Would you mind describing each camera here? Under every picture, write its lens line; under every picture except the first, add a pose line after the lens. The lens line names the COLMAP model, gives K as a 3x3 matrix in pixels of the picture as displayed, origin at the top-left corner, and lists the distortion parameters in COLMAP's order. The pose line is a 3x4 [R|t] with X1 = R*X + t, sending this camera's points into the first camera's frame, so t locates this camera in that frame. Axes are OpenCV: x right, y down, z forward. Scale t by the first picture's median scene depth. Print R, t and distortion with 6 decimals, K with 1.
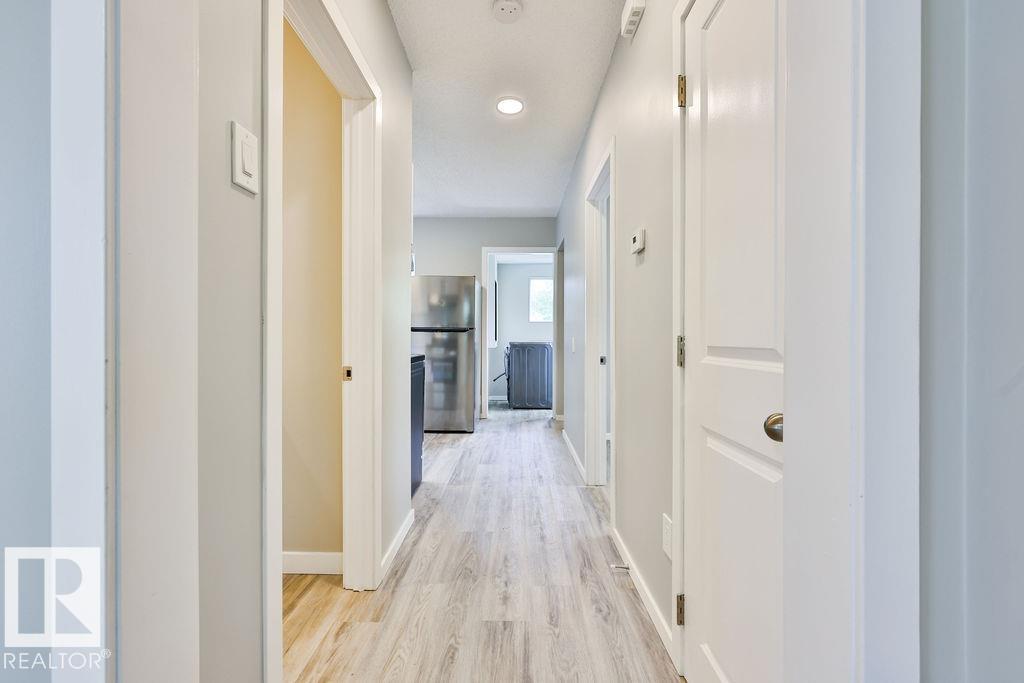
lens RADIAL K [[432.7, 0, 519.0], [0, 432.7, 337.0], [0, 0, 1]] dist [-0.000968, -0.000226]
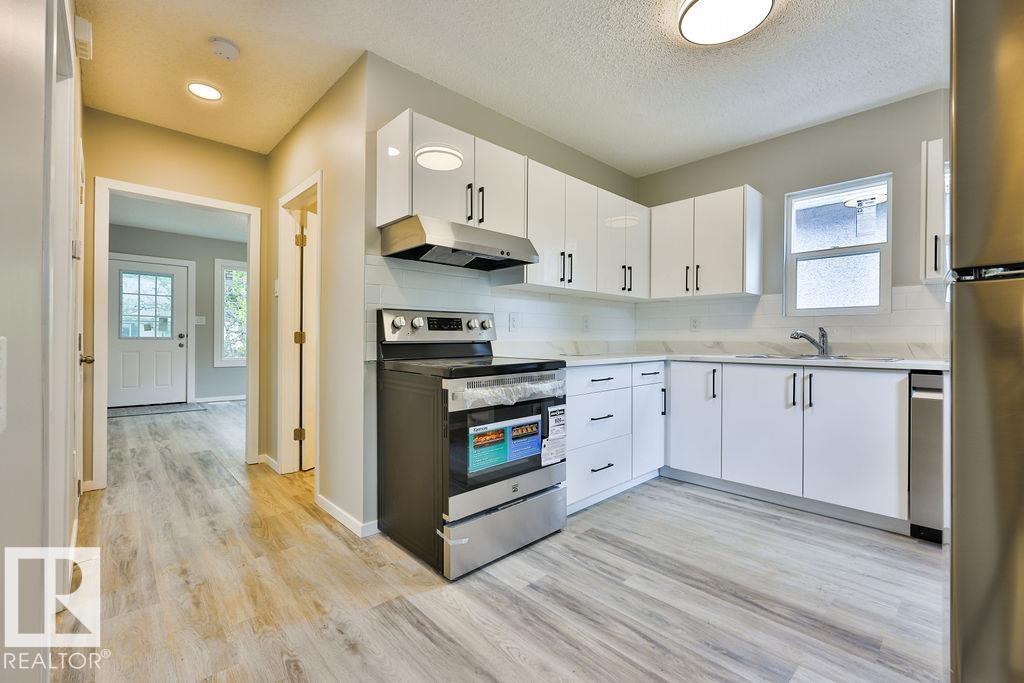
lens RADIAL K [[436.0, 0, 514.3], [0, 436.0, 339.6], [0, 0, 1]] dist [-0.000607, 0.000229]
pose [[-0.733628, -0.003914, -0.679540, 0.136247], [-0.004667, 0.999989, -0.000720, 0.001971], [0.679535, 0.002643, -0.733638, 1.737577]]
